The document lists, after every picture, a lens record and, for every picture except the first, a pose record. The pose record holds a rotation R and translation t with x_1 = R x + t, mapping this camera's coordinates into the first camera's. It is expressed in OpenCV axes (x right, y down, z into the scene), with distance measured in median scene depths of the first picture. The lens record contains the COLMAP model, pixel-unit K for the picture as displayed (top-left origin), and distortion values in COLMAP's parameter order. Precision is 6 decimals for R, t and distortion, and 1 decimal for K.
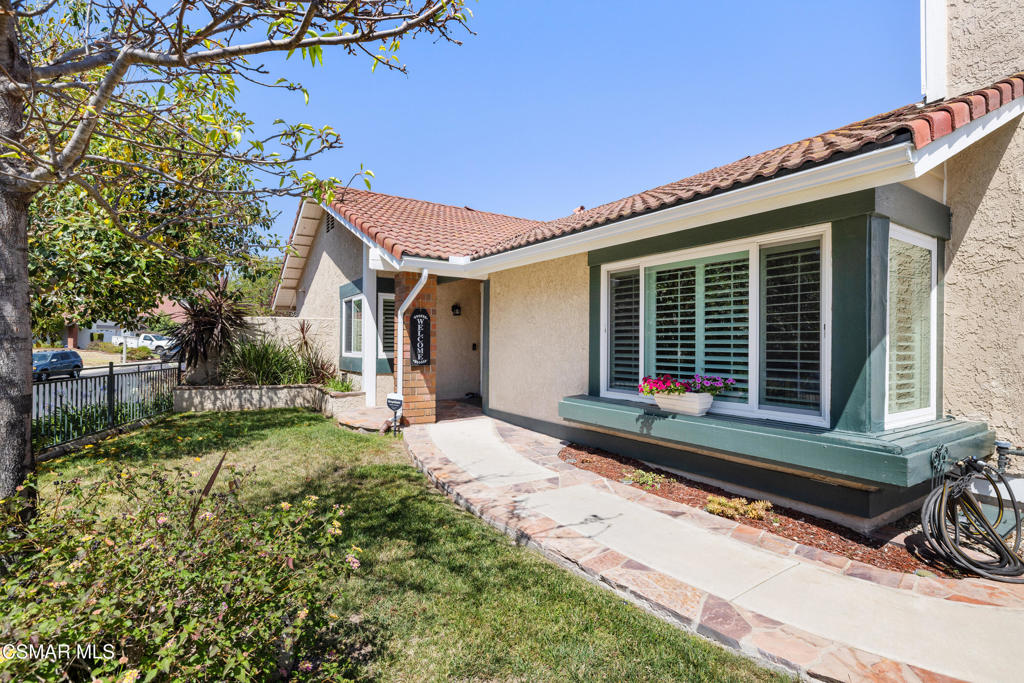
lens RADIAL K [[480.2, 0, 518.0], [0, 480.2, 343.1], [0, 0, 1]] dist [0.004190, 0.000395]
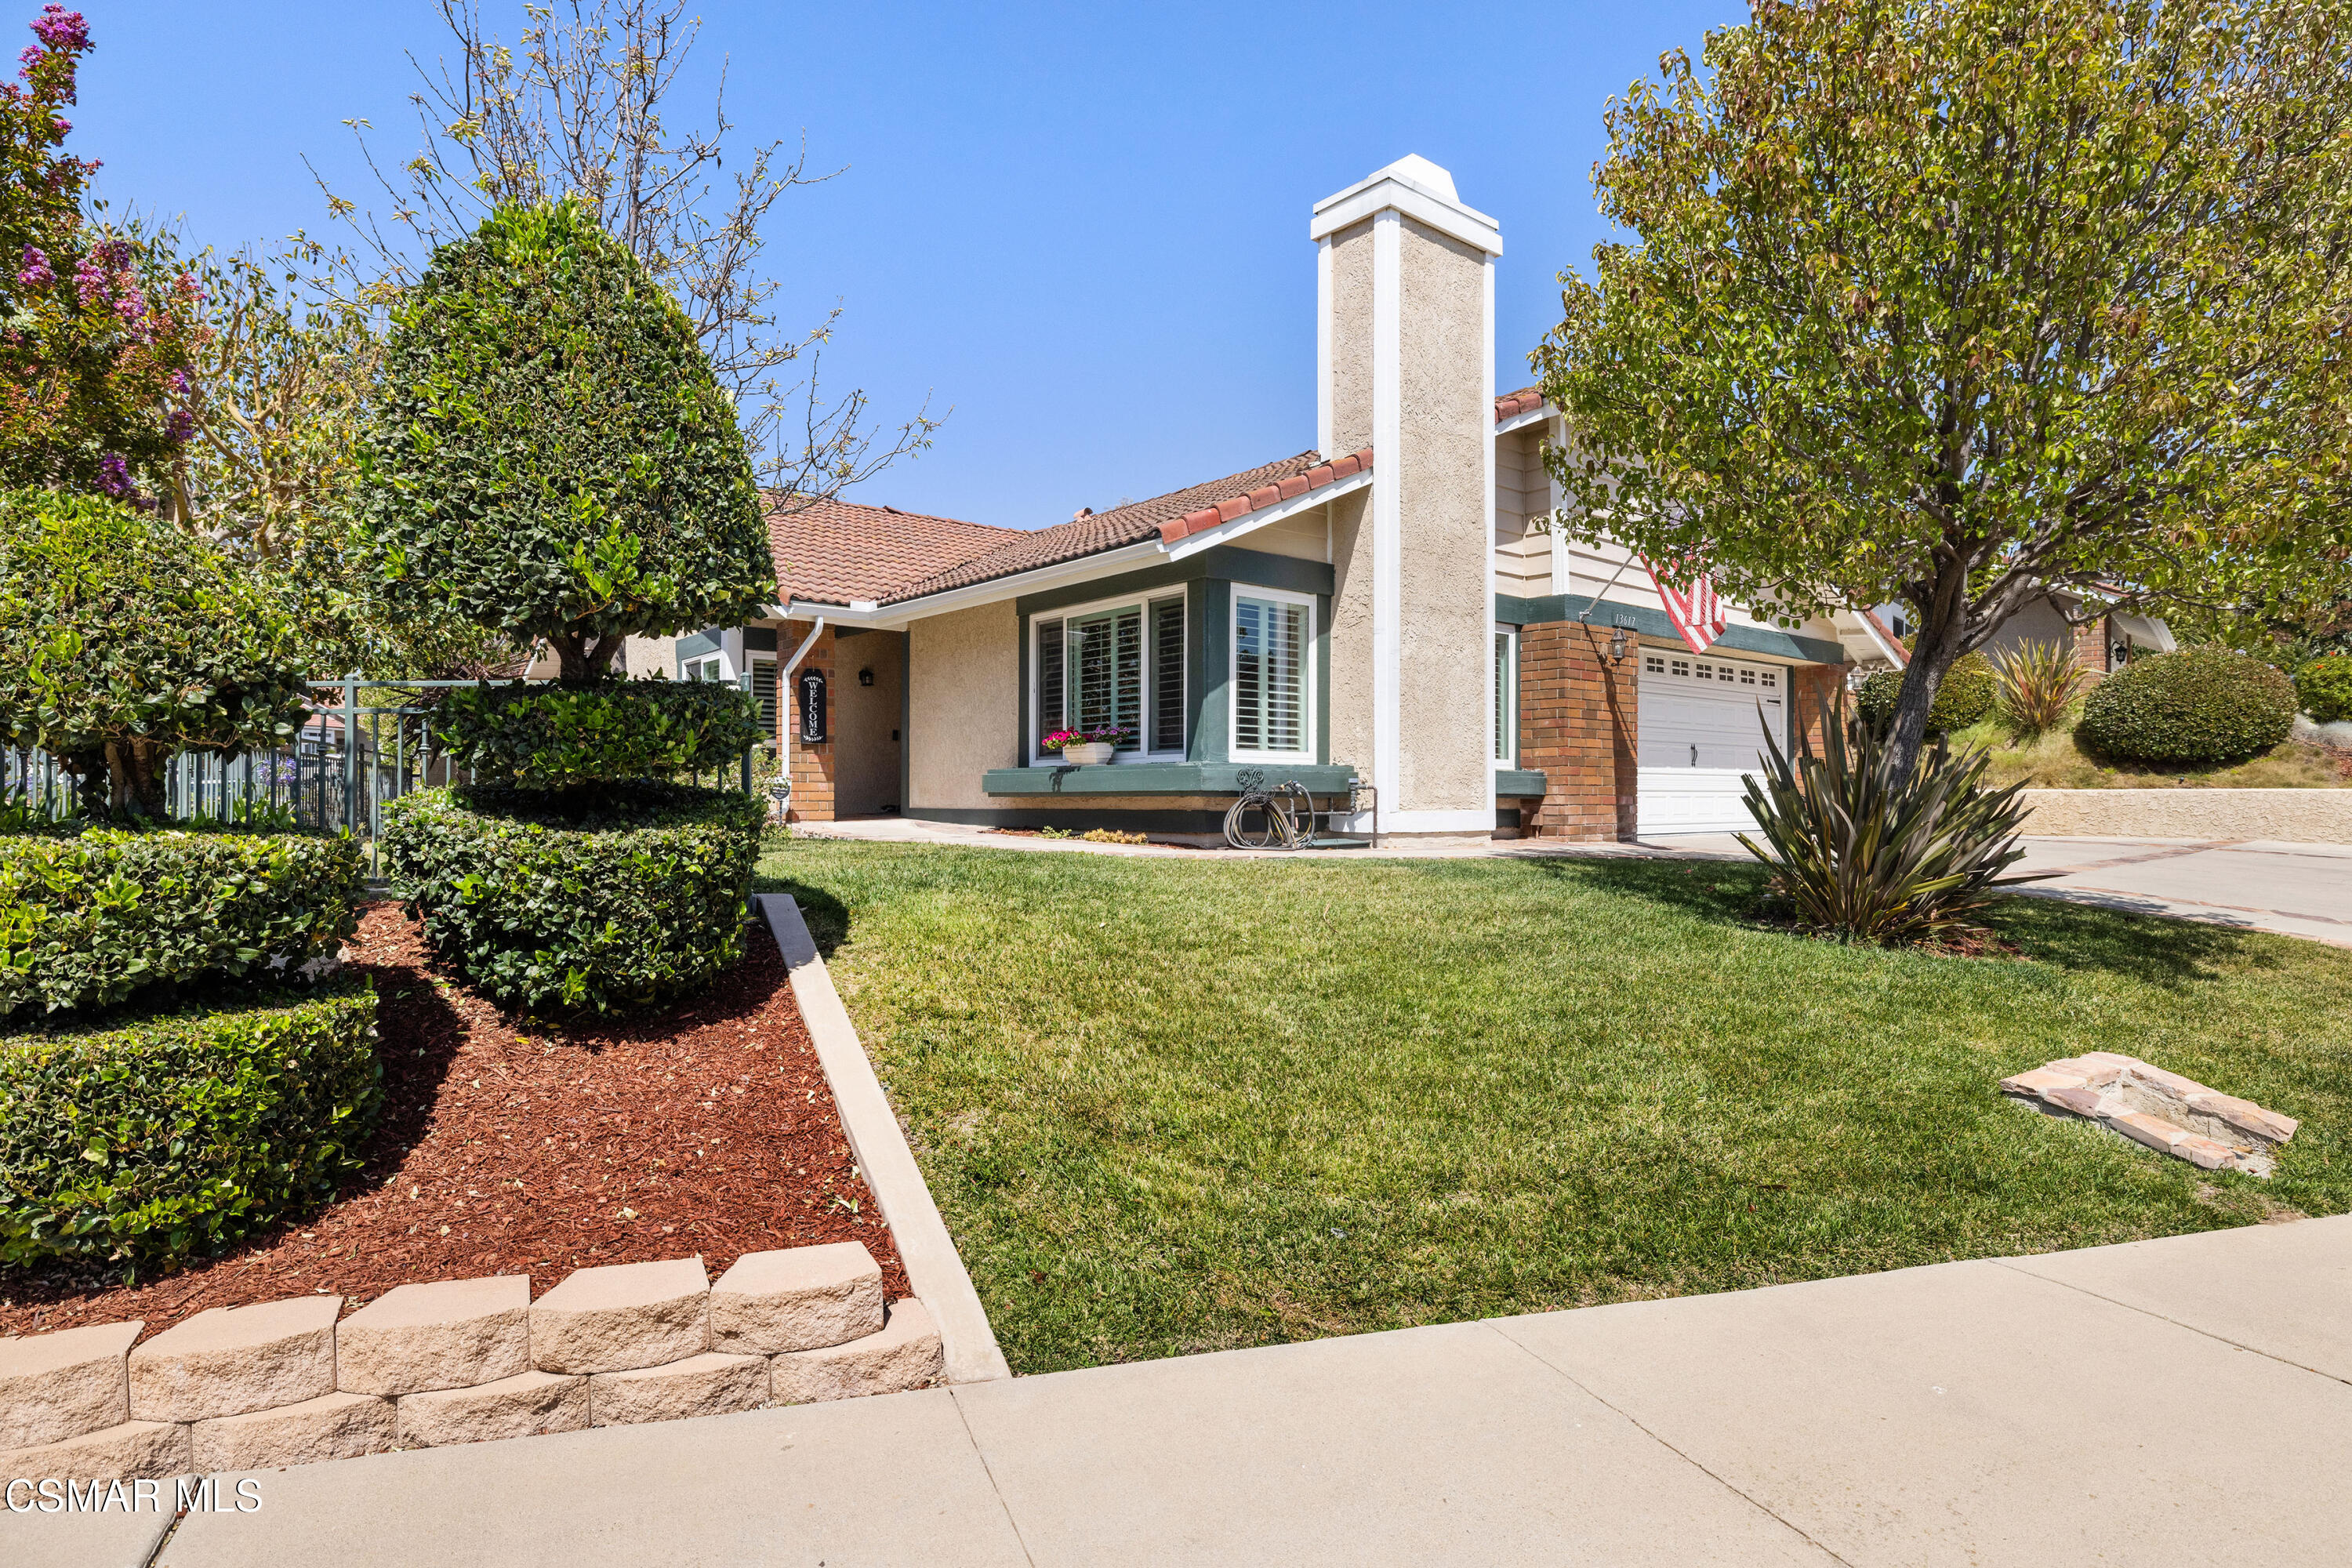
lens RADIAL K [[1207.5, 0, 1169.5], [0, 1207.5, 794.2], [0, 0, 1]] dist [-0.001849, -0.000045]
pose [[0.995134, -0.005547, 0.098378, 0.226705], [0.005537, 0.999985, 0.000371, 0.173663], [-0.098379, 0.000176, 0.995149, -1.281811]]
